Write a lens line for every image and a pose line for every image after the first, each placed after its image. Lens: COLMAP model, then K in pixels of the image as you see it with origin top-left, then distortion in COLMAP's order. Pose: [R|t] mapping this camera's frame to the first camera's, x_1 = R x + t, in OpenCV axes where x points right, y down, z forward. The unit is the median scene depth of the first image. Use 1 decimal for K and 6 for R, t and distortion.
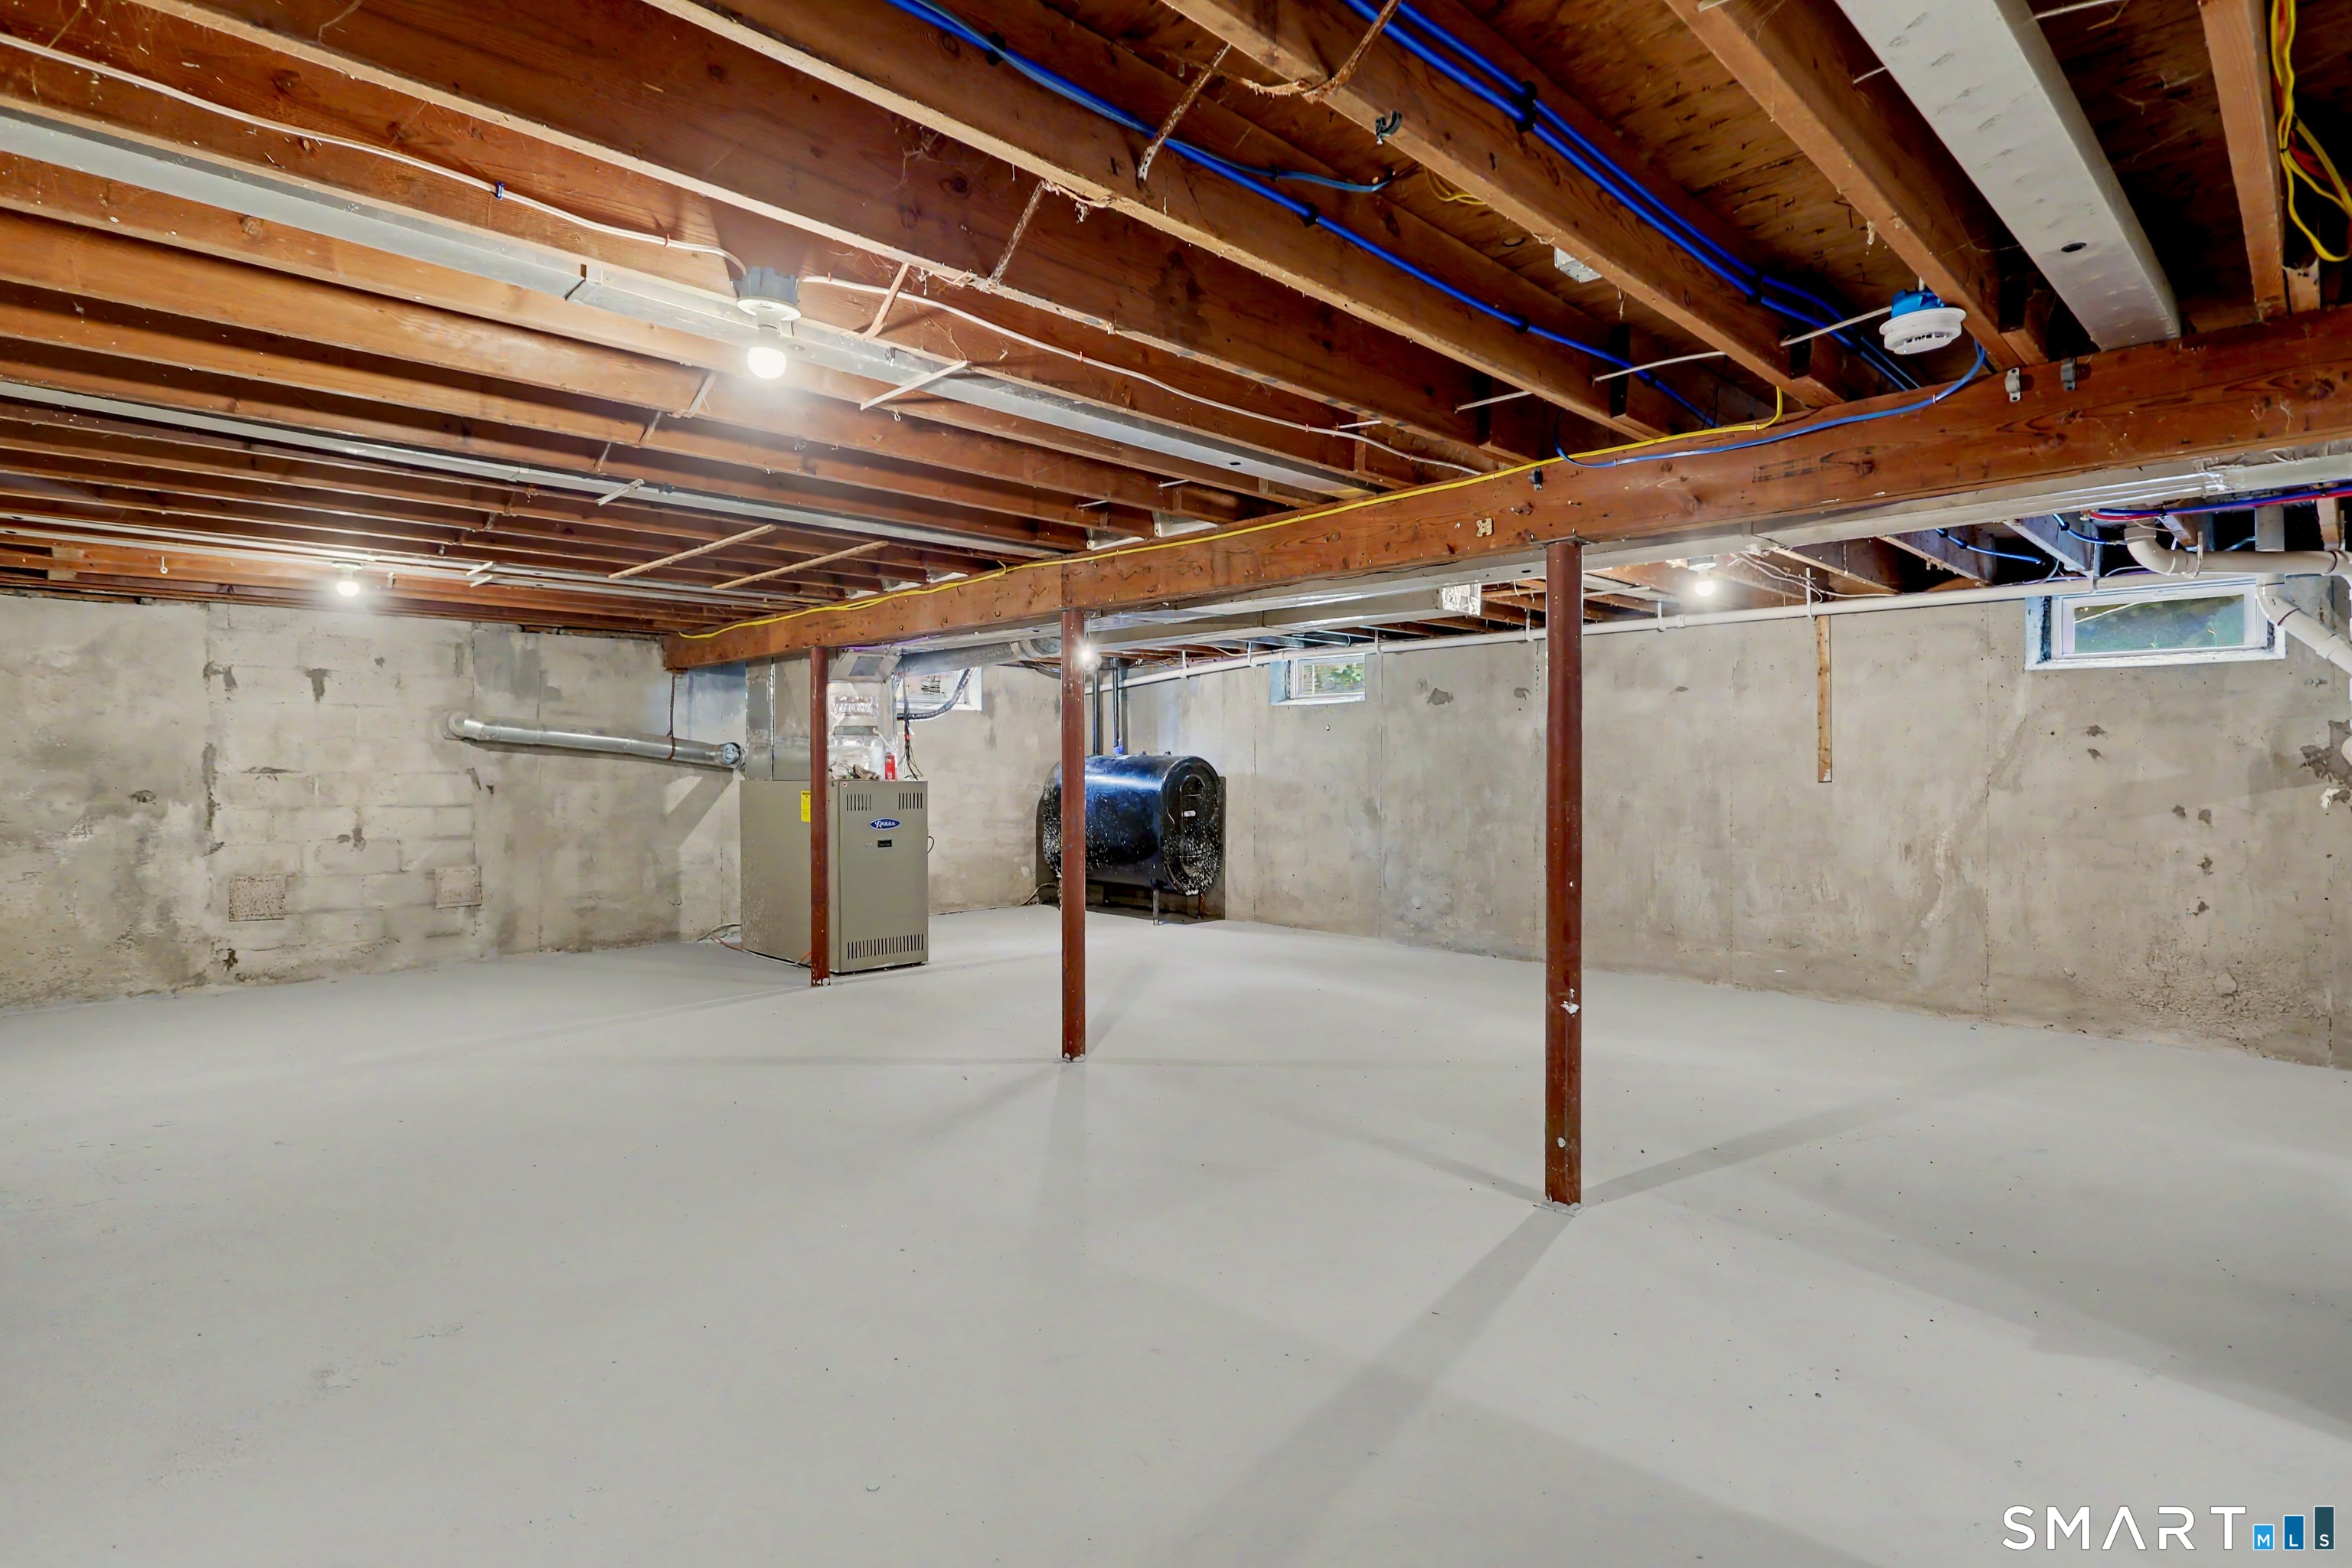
lens RADIAL K [[1140.4, 0, 1174.6], [0, 1140.4, 775.3], [0, 0, 1]] dist [-0.007391, 0.001627]
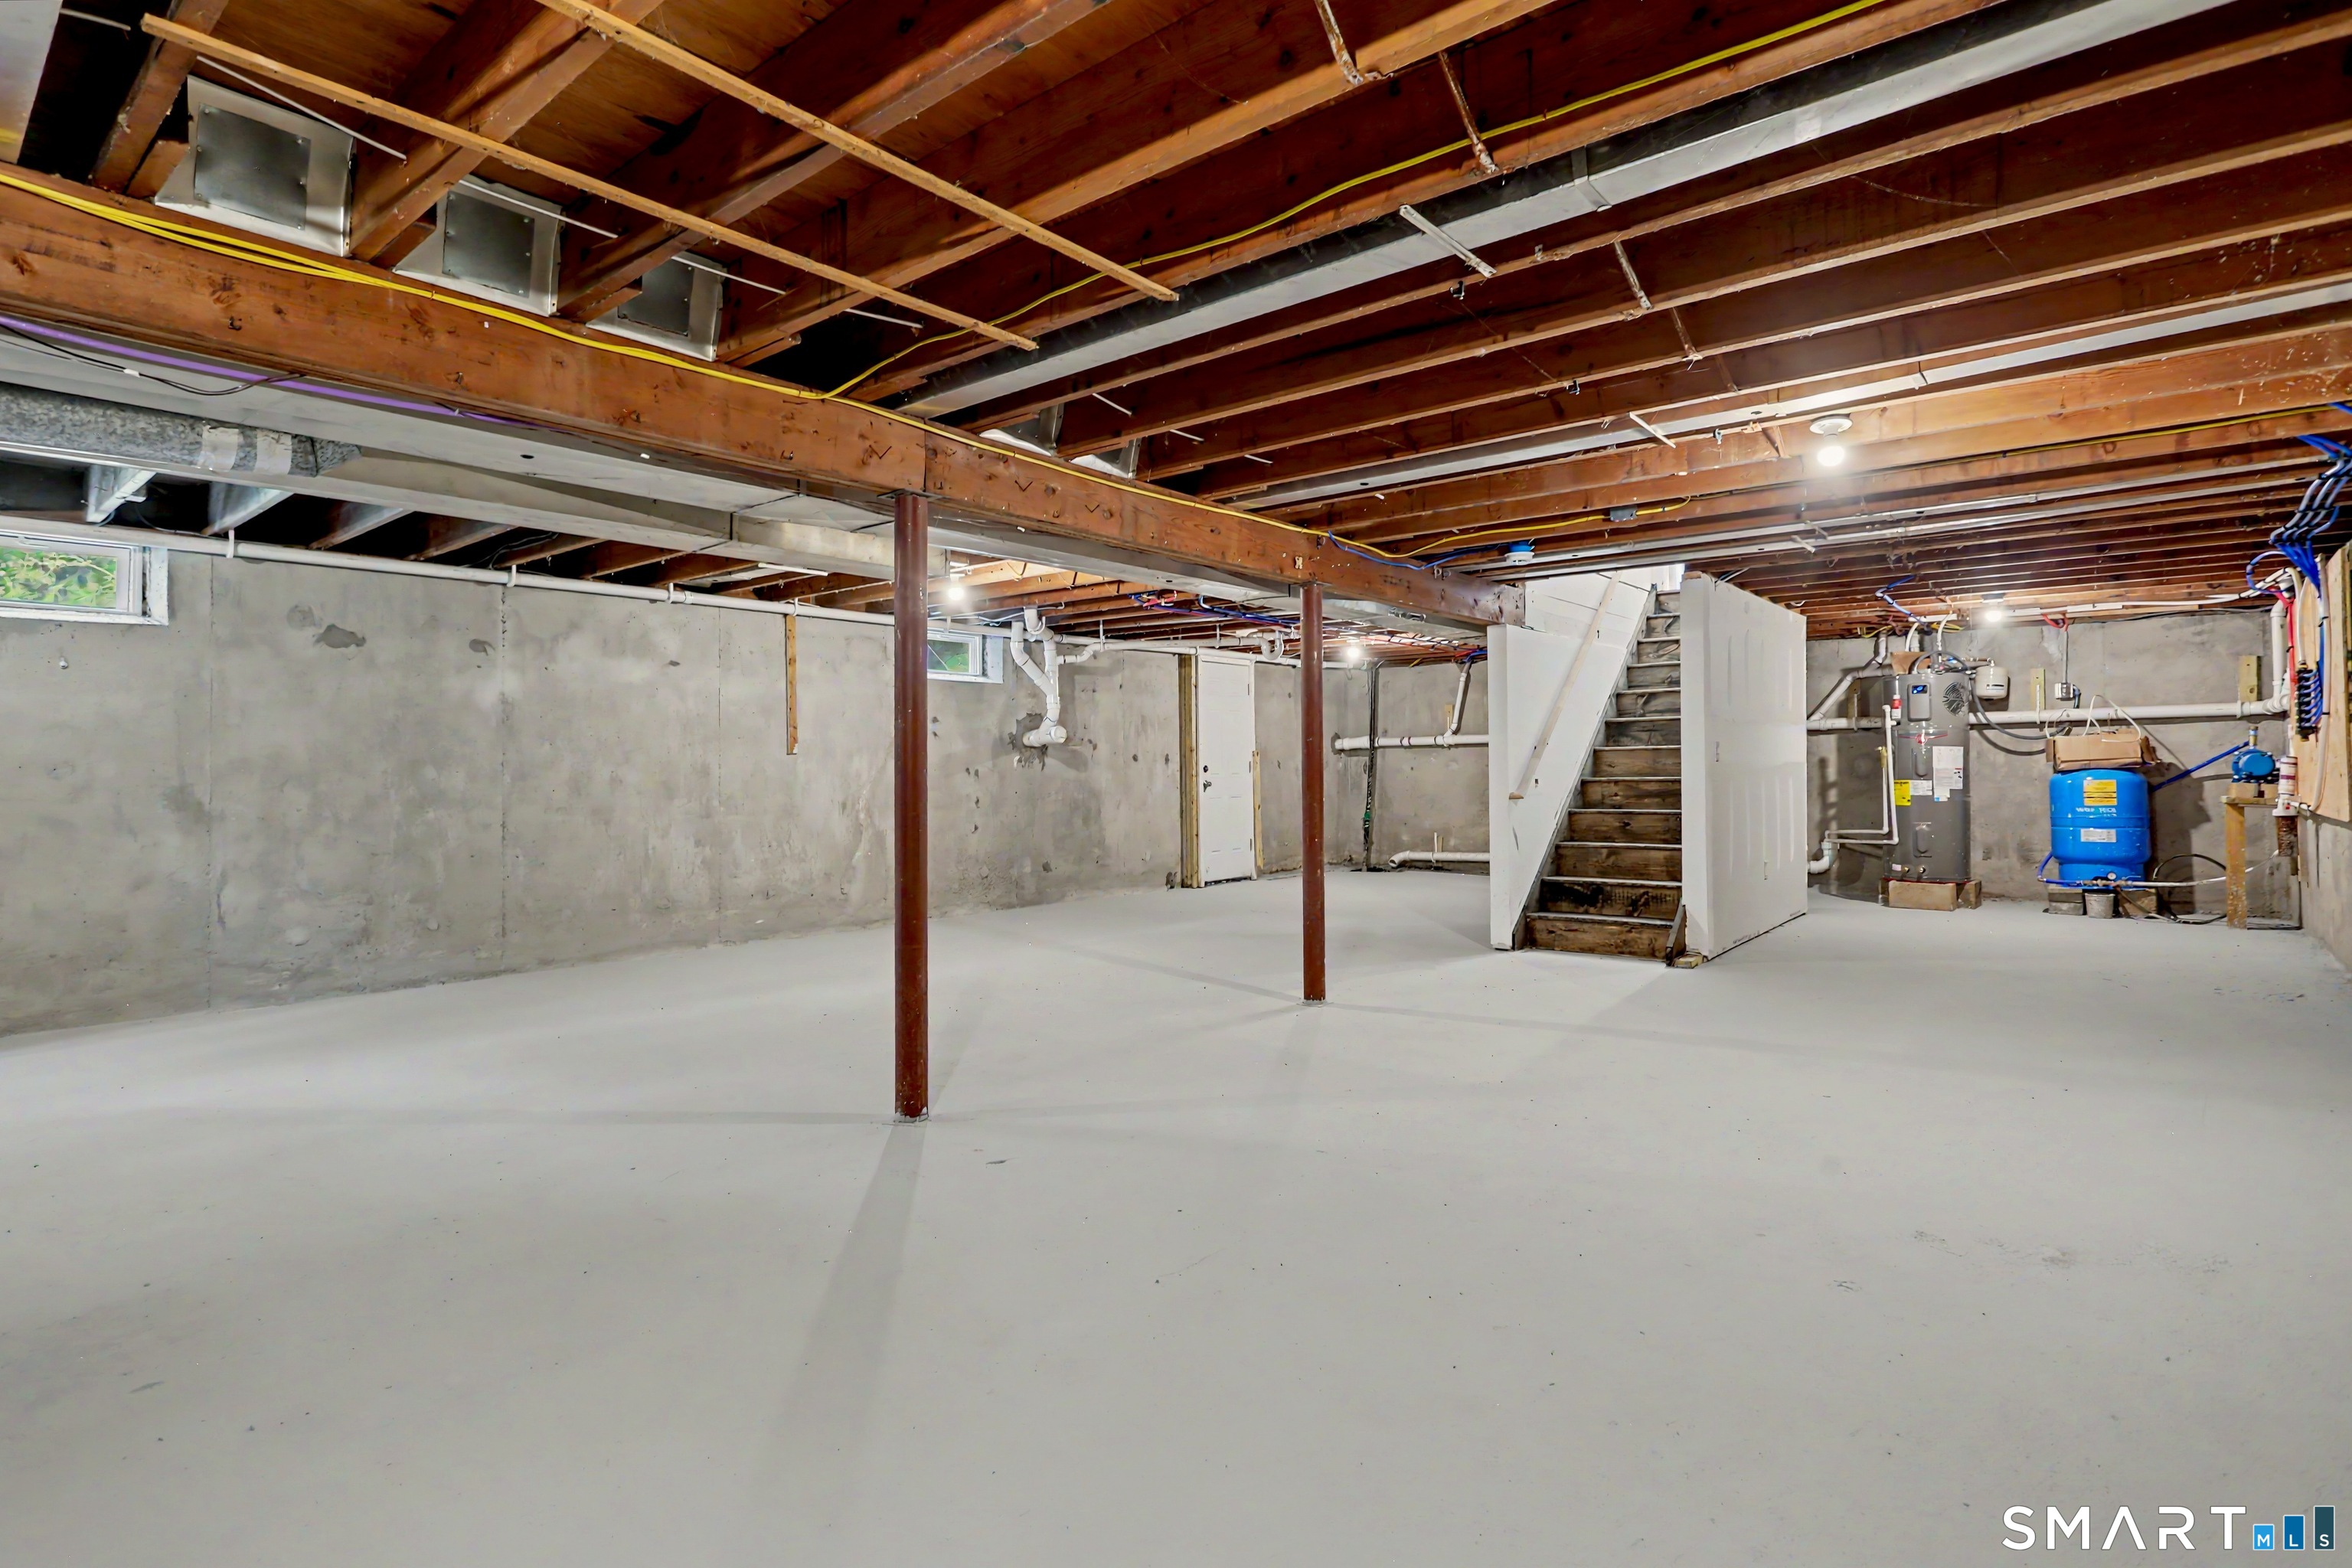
lens RADIAL K [[1140.4, 0, 1176.1], [0, 1140.4, 775.6], [0, 0, 1]] dist [-0.007391, 0.001627]
pose [[-0.087933, -0.005974, 0.996109, -0.614647], [0.017619, 0.999816, 0.007552, 0.024750], [-0.995971, 0.018214, -0.087811, 0.659365]]
